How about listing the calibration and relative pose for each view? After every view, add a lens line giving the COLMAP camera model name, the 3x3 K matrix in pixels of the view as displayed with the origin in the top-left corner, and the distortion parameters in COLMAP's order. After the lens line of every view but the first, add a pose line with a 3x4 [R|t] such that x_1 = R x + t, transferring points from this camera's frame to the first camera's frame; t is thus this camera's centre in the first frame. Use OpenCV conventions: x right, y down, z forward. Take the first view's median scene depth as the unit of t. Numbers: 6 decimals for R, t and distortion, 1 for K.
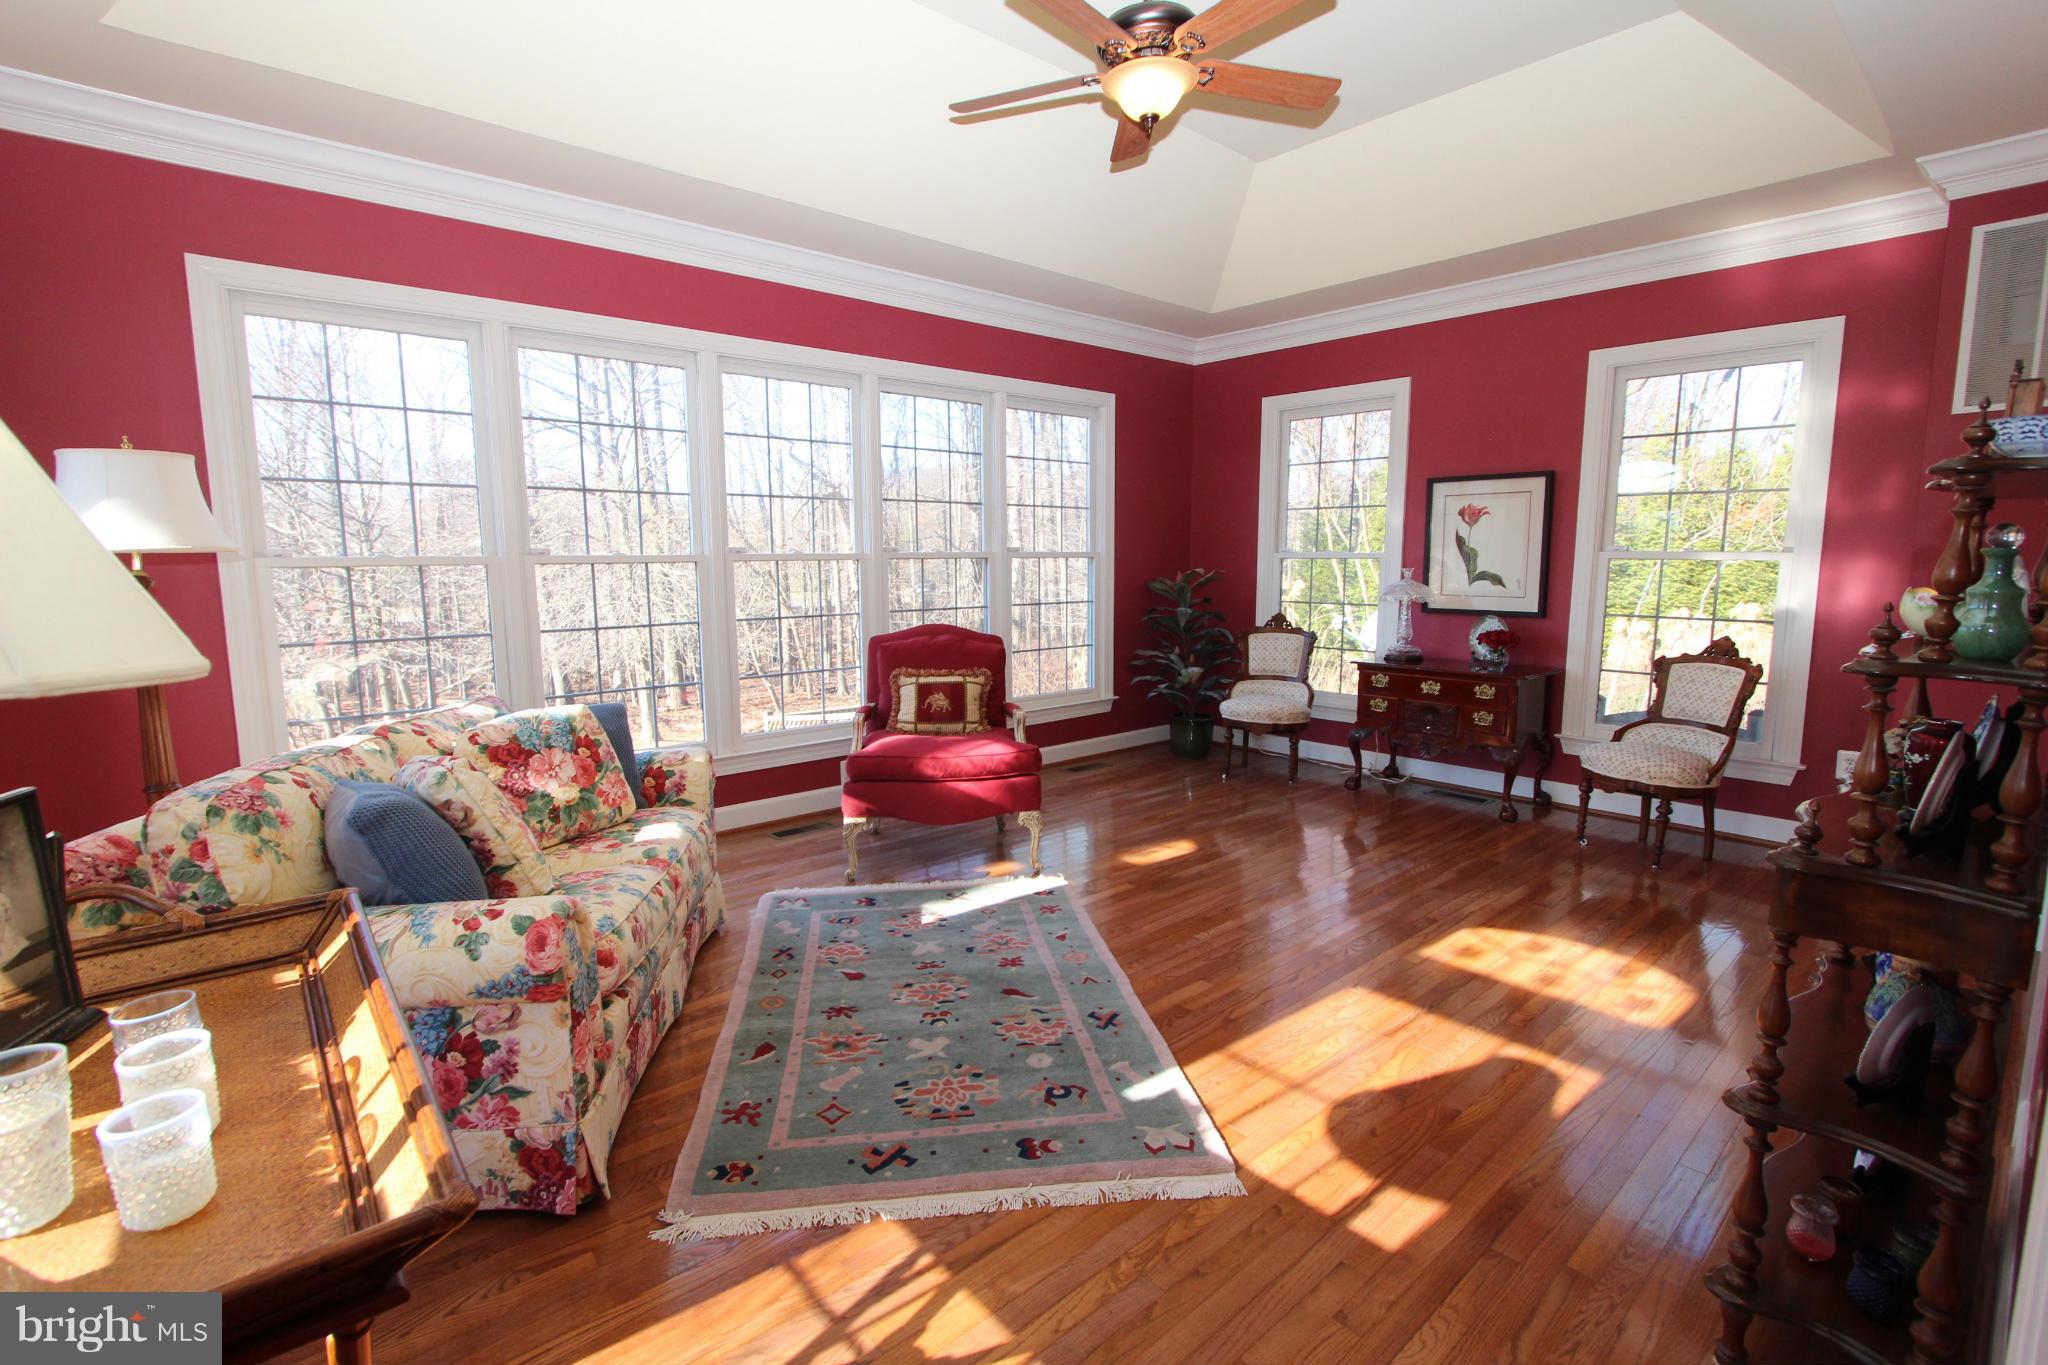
lens RADIAL K [[943.6, 0, 1024.0], [0, 943.6, 682.5], [0, 0, 1]] dist [-0.013571, 0.000227]
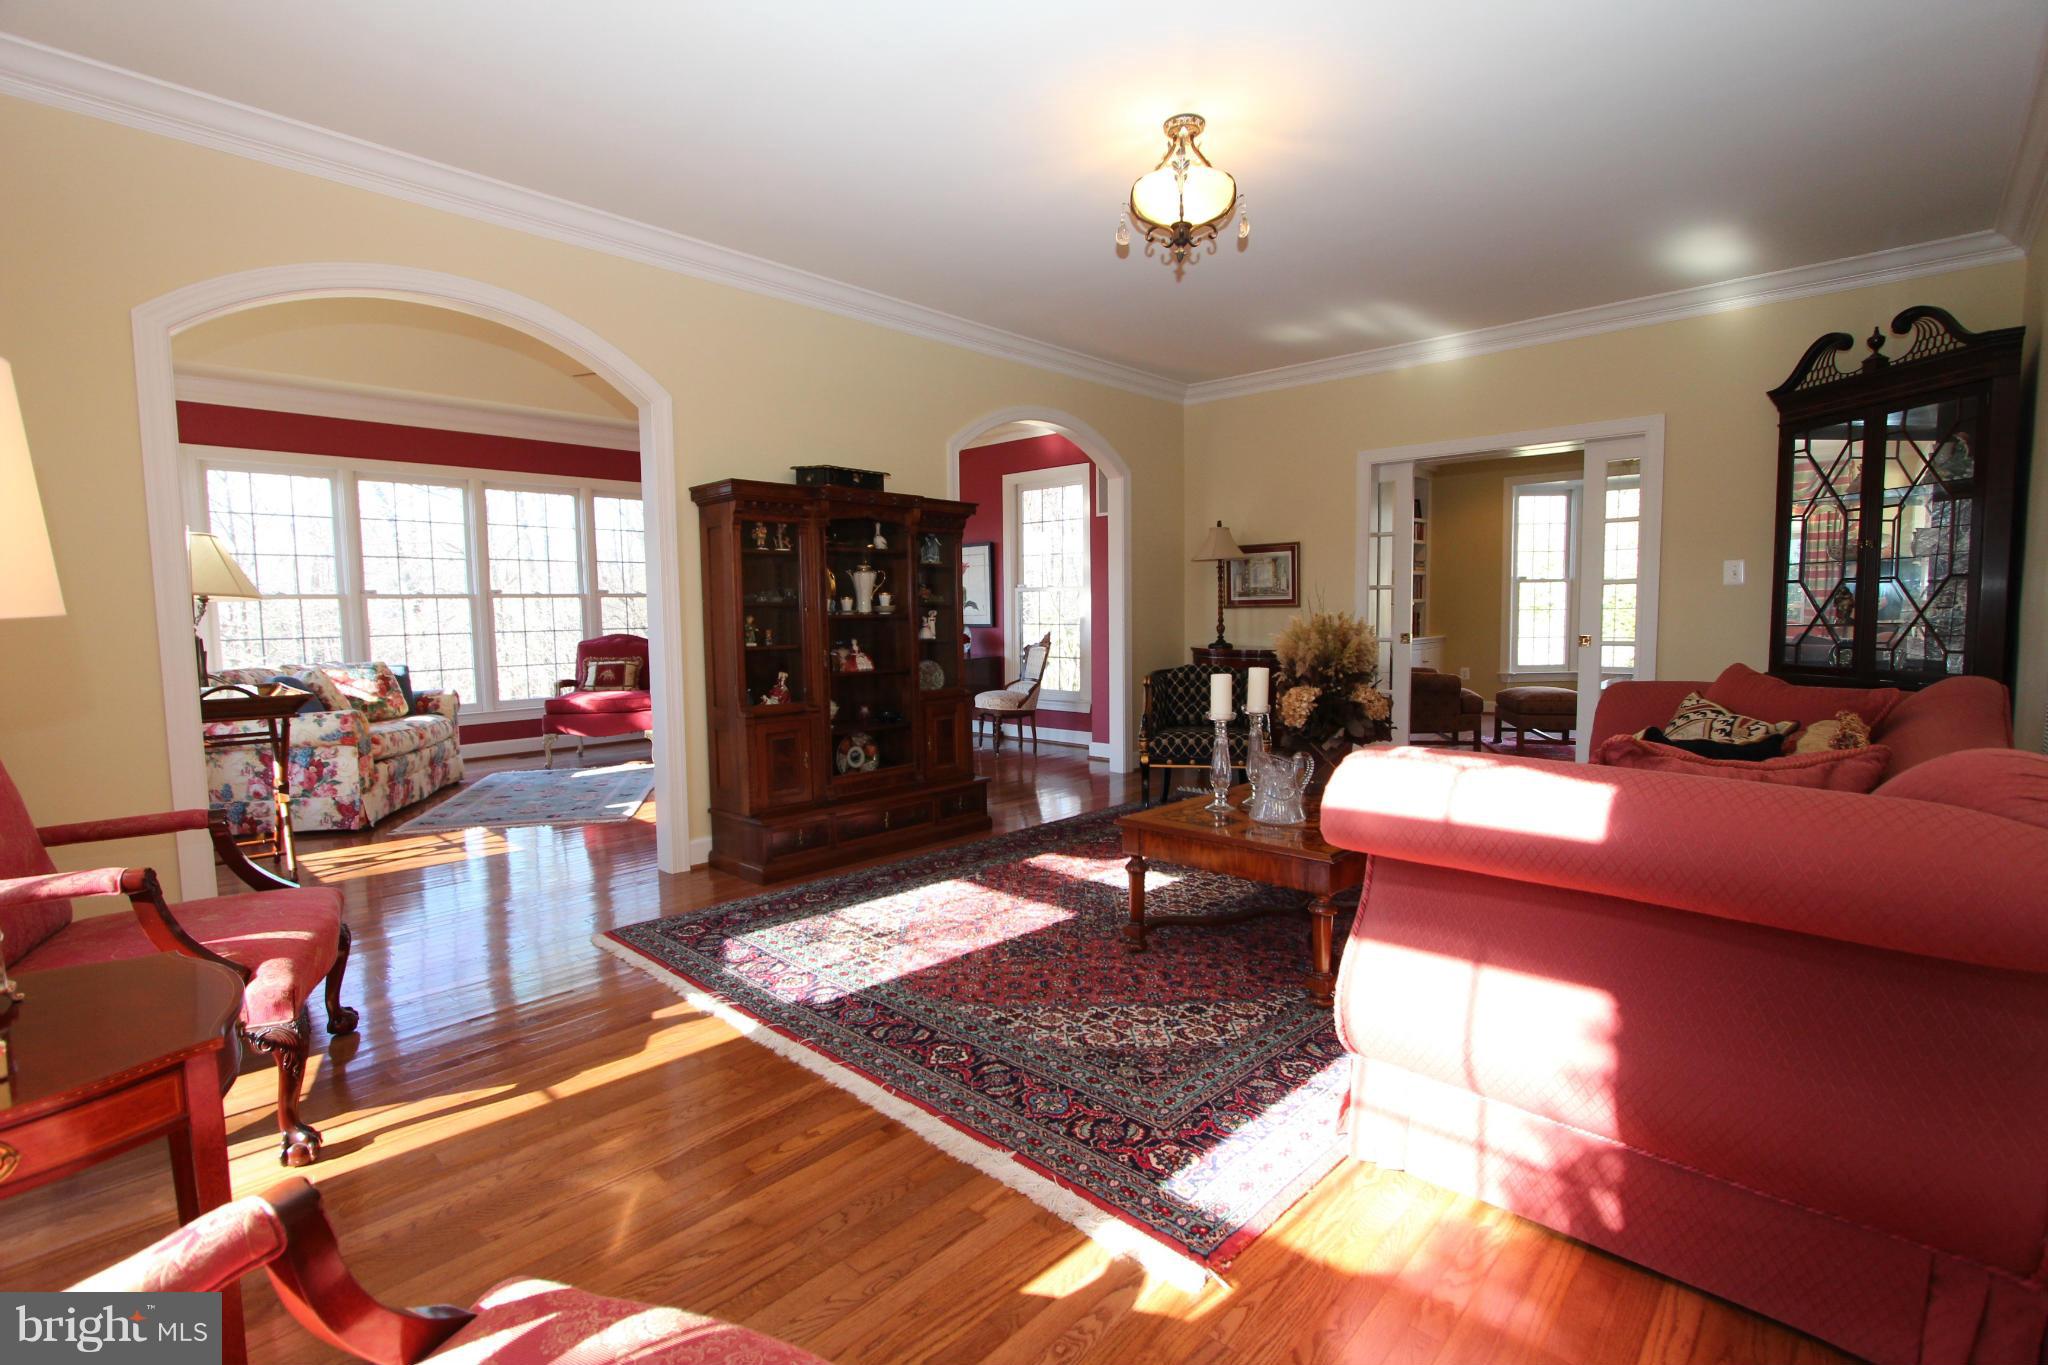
lens RADIAL K [[943.6, 0, 1024.0], [0, 943.6, 682.5], [0, 0, 1]] dist [-0.013571, 0.000227]
pose [[0.995685, -0.015183, 0.091548, 0.856235], [0.020076, 0.998406, -0.052757, 0.235066], [-0.090601, 0.054367, 0.994402, -1.354508]]
